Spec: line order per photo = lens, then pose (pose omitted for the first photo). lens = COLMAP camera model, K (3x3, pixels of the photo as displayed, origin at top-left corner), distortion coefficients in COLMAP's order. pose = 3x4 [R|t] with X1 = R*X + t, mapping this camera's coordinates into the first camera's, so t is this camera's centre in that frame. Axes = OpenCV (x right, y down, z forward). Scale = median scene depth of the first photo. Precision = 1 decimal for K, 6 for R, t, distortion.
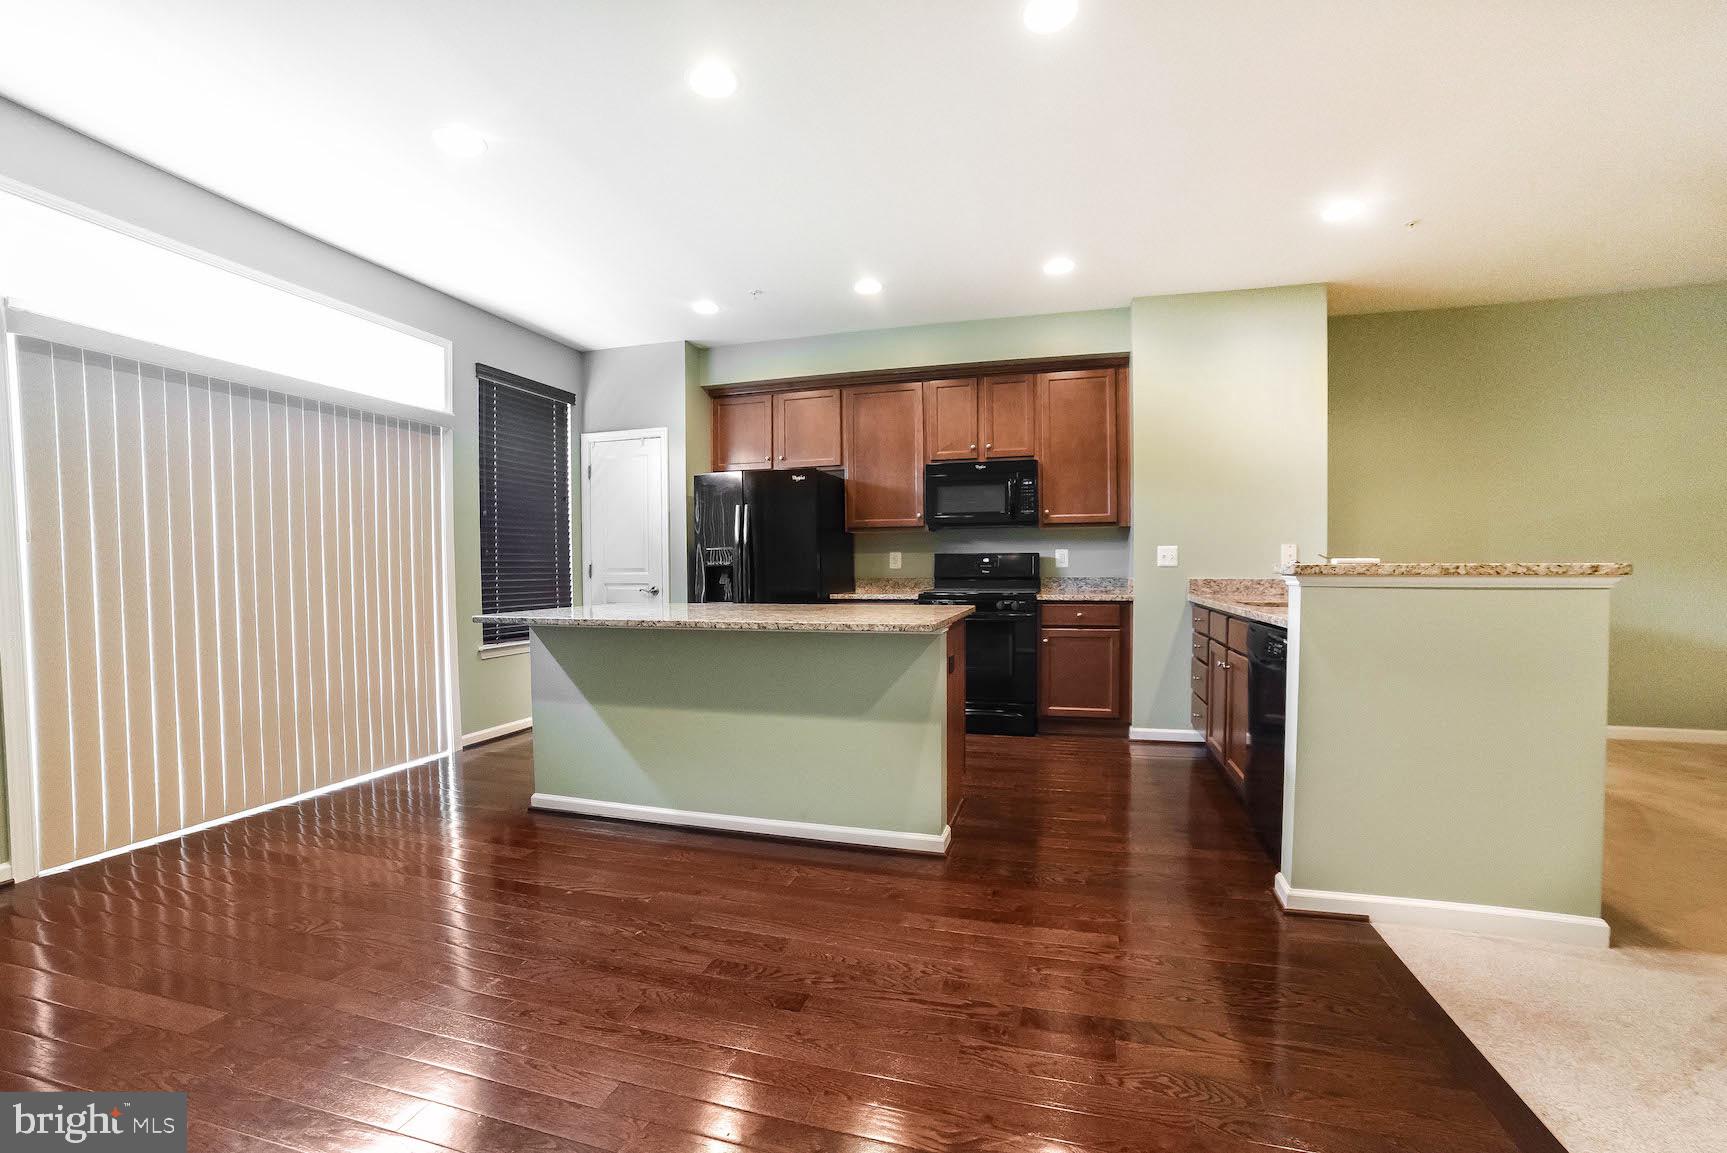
lens RADIAL K [[707.0, 0, 864.0], [0, 707.0, 598.5], [0, 0, 1]] dist [-0.096871, 0.038930]
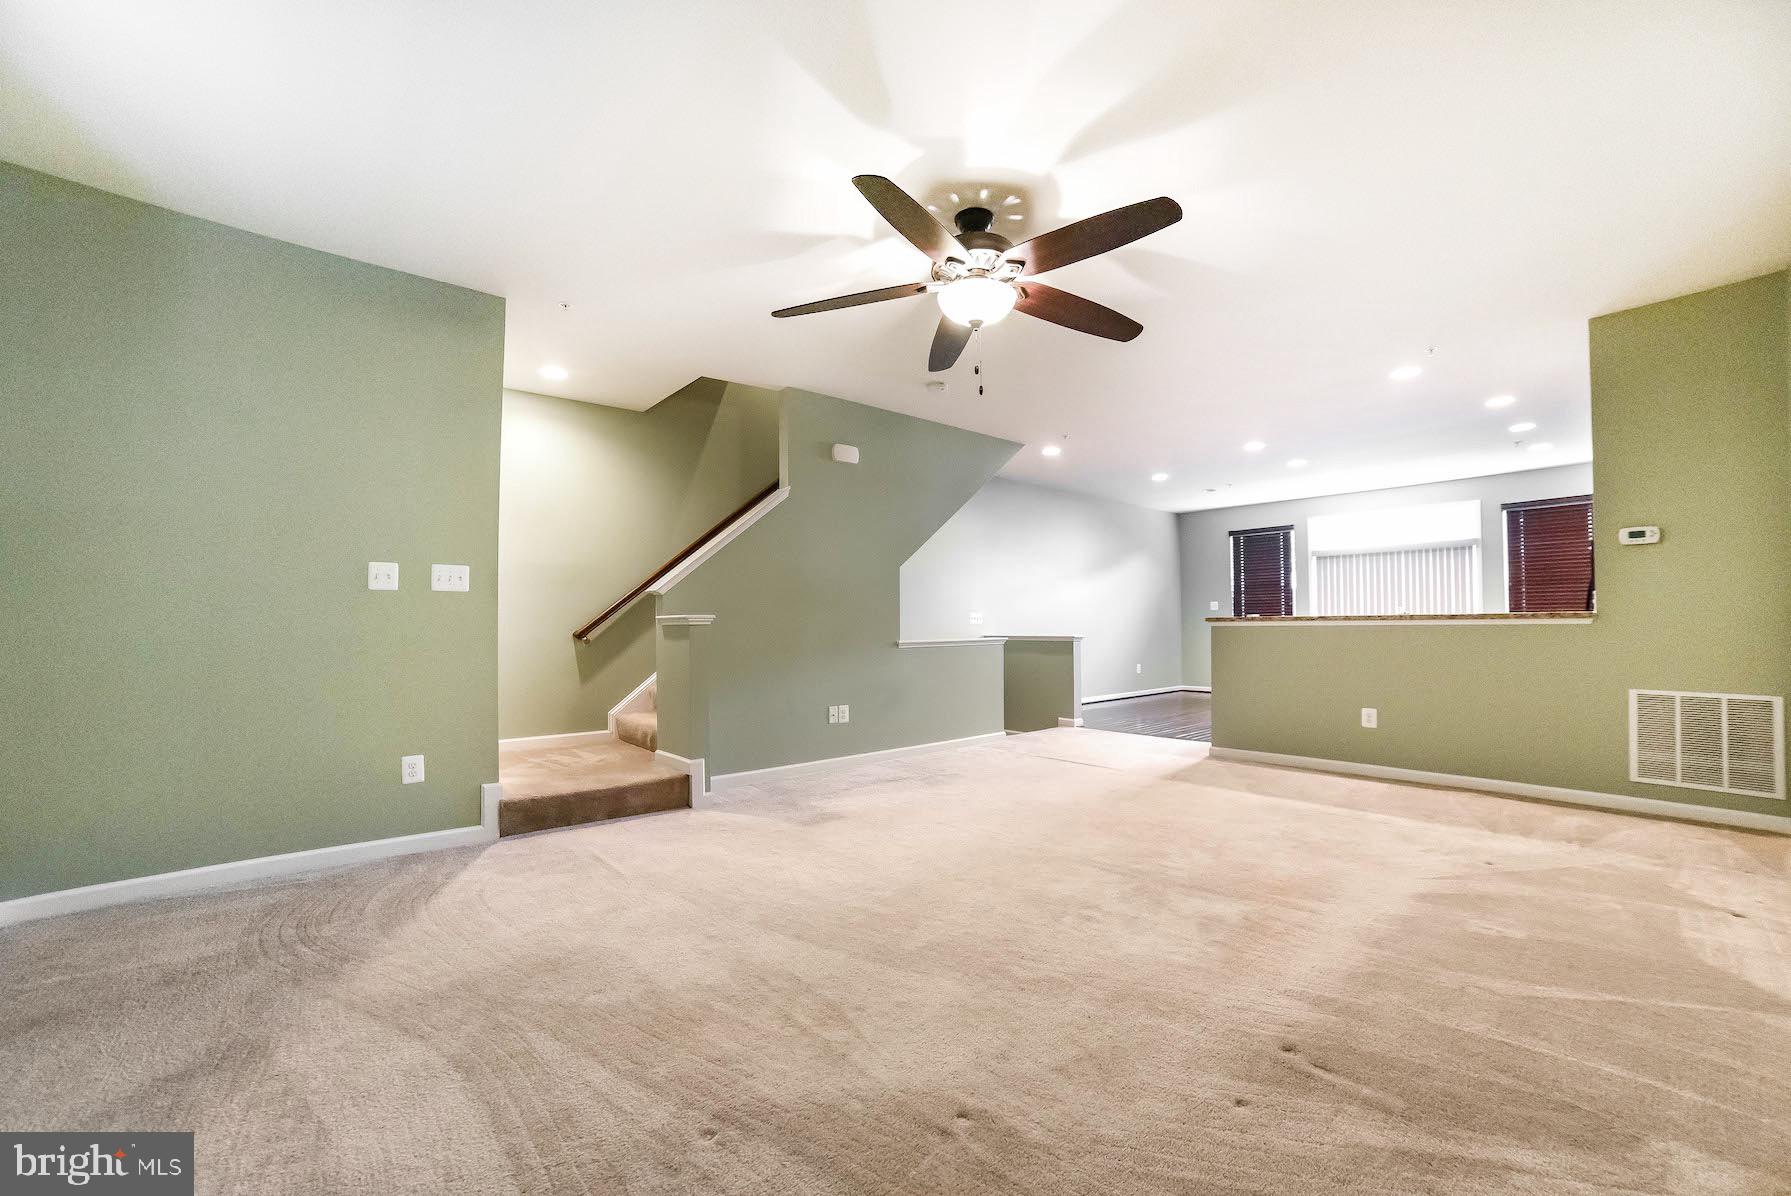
lens RADIAL K [[721.8, 0, 894.7], [0, 721.8, 611.8], [0, 0, 1]] dist [-0.091936, 0.036480]
pose [[-0.559587, -0.008442, -0.828728, 1.540649], [-0.030822, 0.999468, 0.010630, -0.032289], [0.828198, 0.031492, -0.559550, 0.623135]]
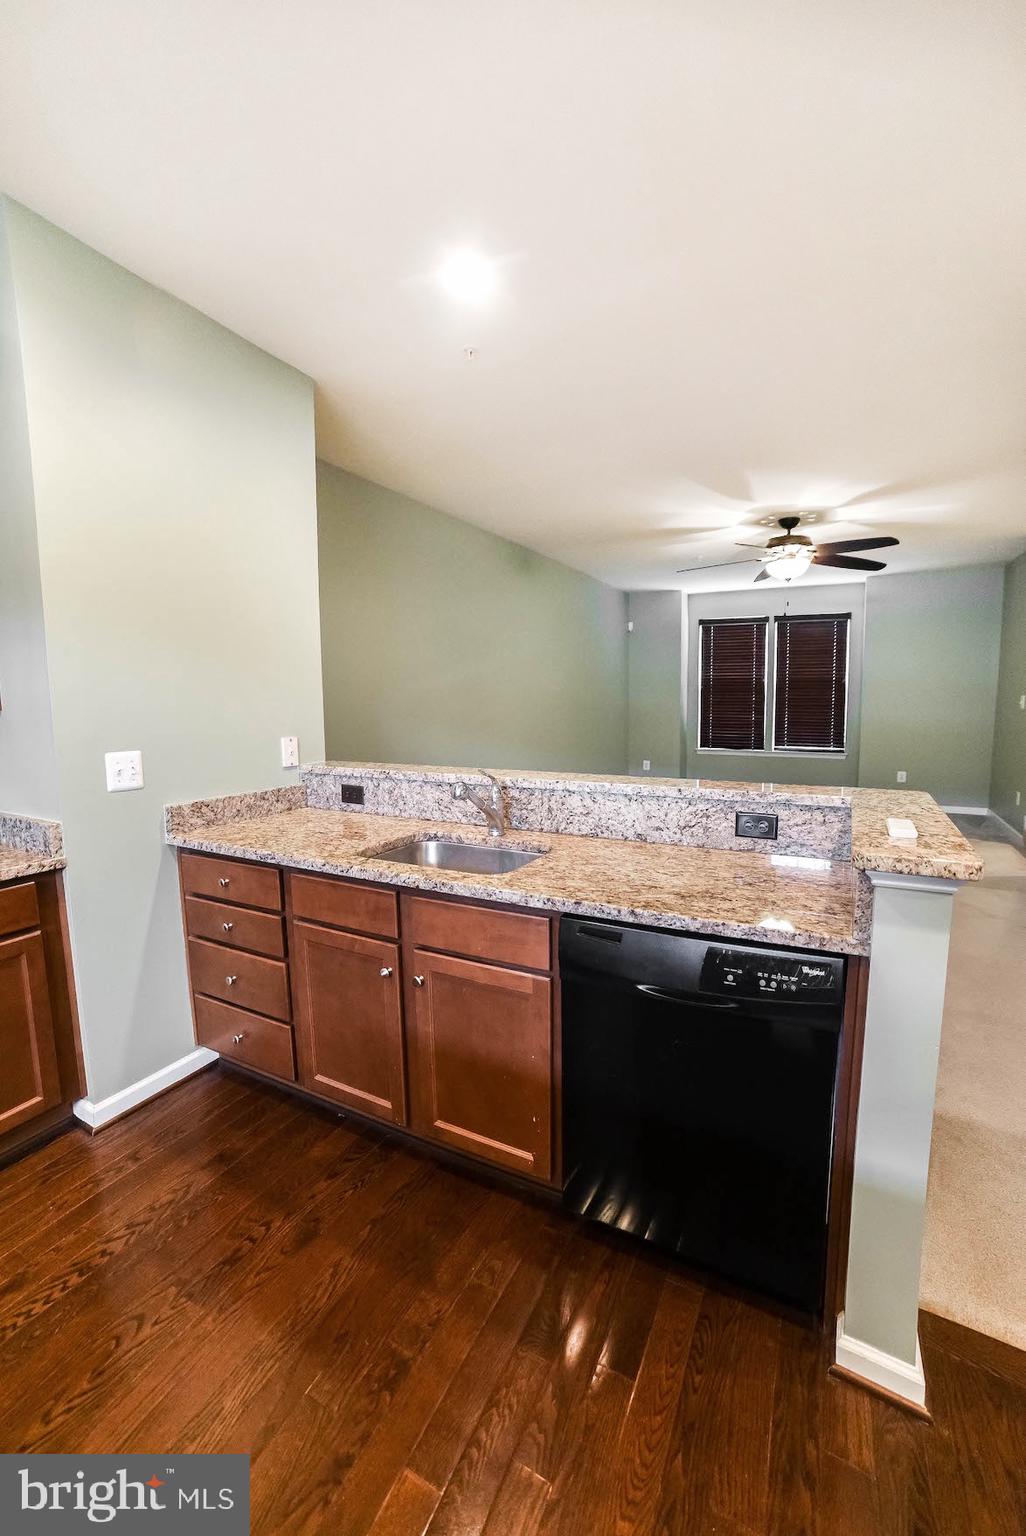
lens RADIAL K [[621.4, 0, 526.2], [0, 621.4, 766.9], [0, 0, 1]] dist [-0.083331, 0.036308]
pose [[0.197960, -0.106825, 0.974372, 0.042305], [0.050682, 0.993830, 0.098661, -0.082150], [-0.978899, 0.029852, 0.202153, 0.530407]]
